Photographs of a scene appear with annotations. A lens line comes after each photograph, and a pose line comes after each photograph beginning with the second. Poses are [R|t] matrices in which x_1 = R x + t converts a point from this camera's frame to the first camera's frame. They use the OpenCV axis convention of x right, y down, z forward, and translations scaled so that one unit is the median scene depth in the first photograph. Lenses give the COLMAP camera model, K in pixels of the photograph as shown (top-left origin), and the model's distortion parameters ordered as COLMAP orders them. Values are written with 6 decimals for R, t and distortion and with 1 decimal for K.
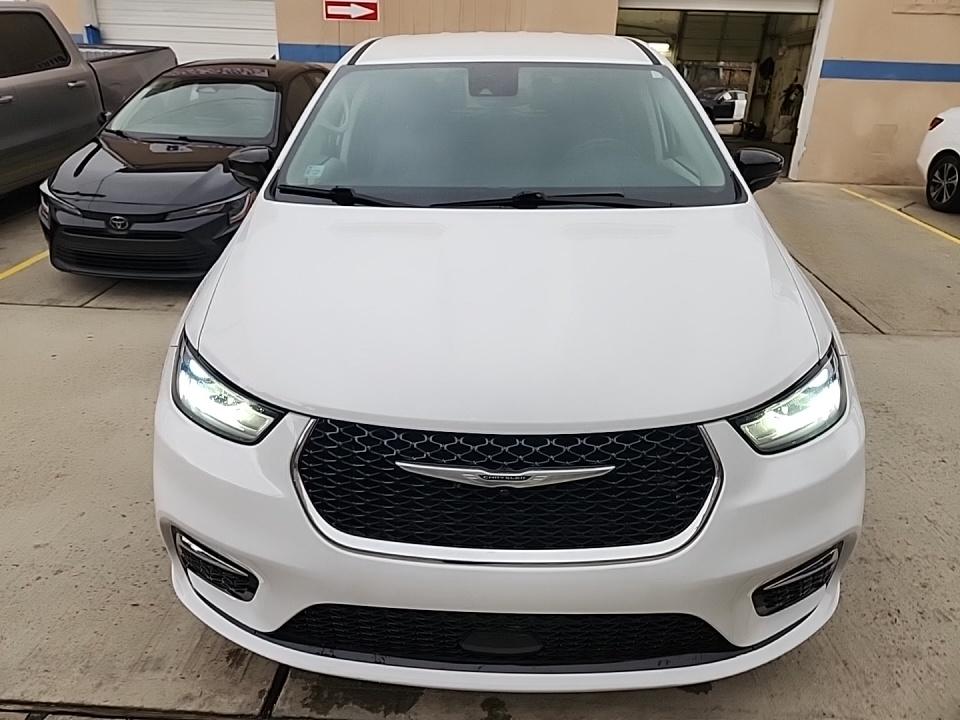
lens RADIAL K [[643.9, 0, 471.9], [0, 643.9, 339.0], [0, 0, 1]] dist [0.035130, -0.020904]
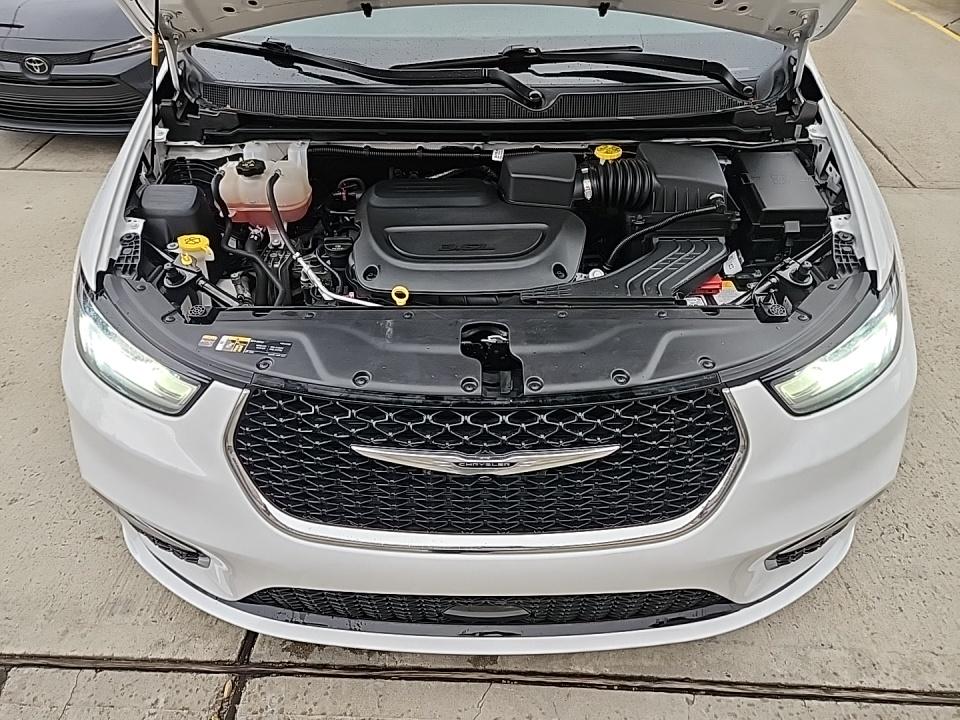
lens RADIAL K [[643.9, 0, 483.1], [0, 643.9, 356.0], [0, 0, 1]] dist [0.035130, -0.020904]
pose [[0.999549, -0.024513, 0.017342, 0.027997], [0.018774, 0.960916, 0.276204, -0.104482], [-0.023435, -0.275754, 0.960943, 0.186382]]
